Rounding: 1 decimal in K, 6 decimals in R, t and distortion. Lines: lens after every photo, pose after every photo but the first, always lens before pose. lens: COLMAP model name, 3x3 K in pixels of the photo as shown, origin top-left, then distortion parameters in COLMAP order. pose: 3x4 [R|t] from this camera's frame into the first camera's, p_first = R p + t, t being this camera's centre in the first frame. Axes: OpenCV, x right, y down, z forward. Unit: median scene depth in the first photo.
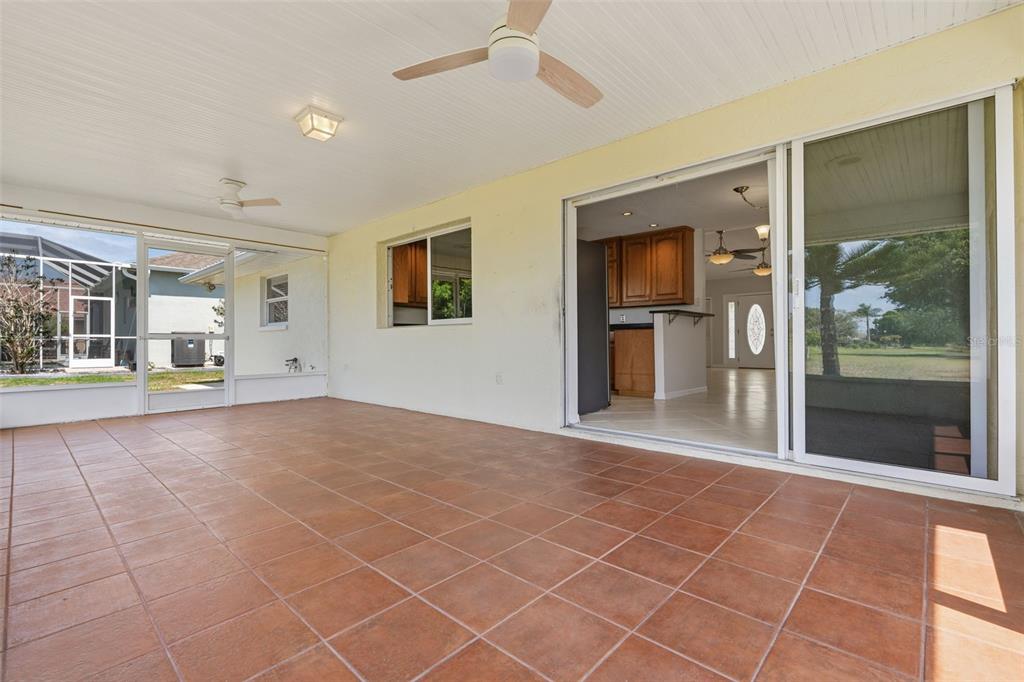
lens RADIAL K [[465.1, 0, 508.0], [0, 465.1, 337.5], [0, 0, 1]] dist [-0.008074, -0.001100]
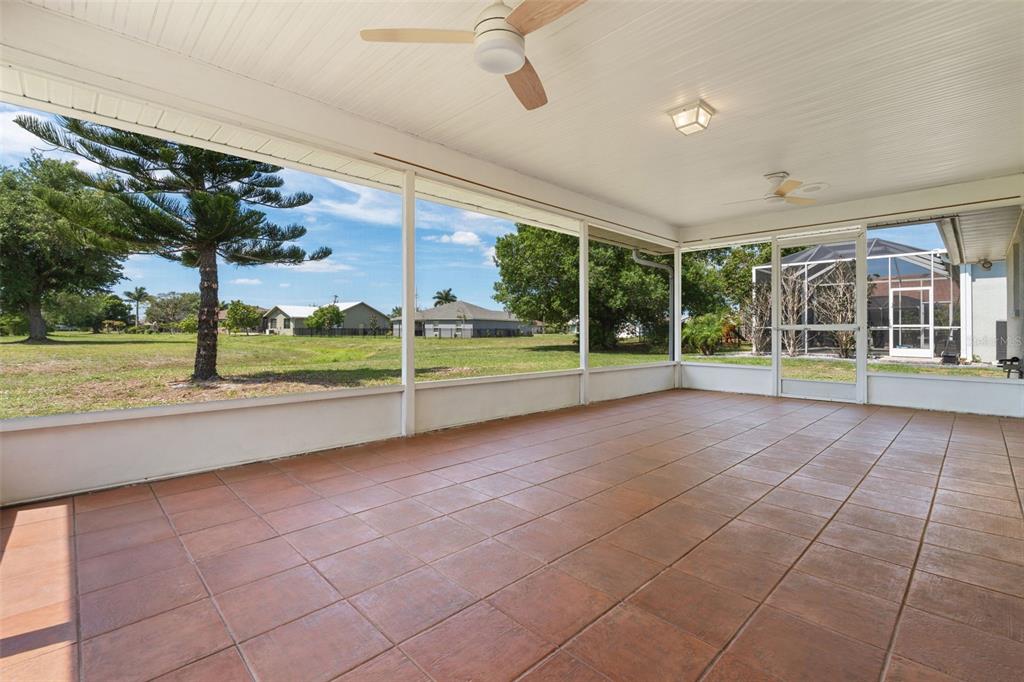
lens RADIAL K [[465.1, 0, 515.4], [0, 465.1, 332.4], [0, 0, 1]] dist [-0.008074, -0.001100]
pose [[-0.066344, 0.007918, -0.997765, 0.239445], [0.004199, 0.999962, 0.007657, -0.001351], [0.997788, -0.003682, -0.066375, 0.262792]]
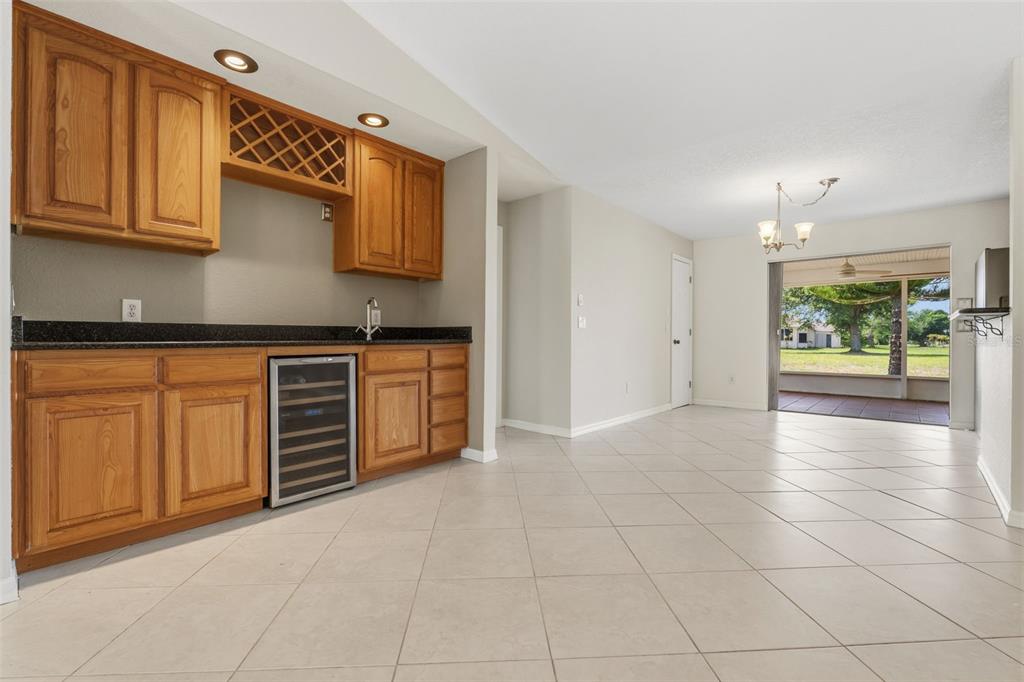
lens RADIAL K [[465.1, 0, 510.2], [0, 465.1, 339.5], [0, 0, 1]] dist [-0.008074, -0.001100]
pose [[-0.999847, -0.000476, -0.017491, 0.601308], [-0.000334, 0.999967, -0.008124, -0.015054], [0.017495, -0.008117, -0.999814, 1.021117]]
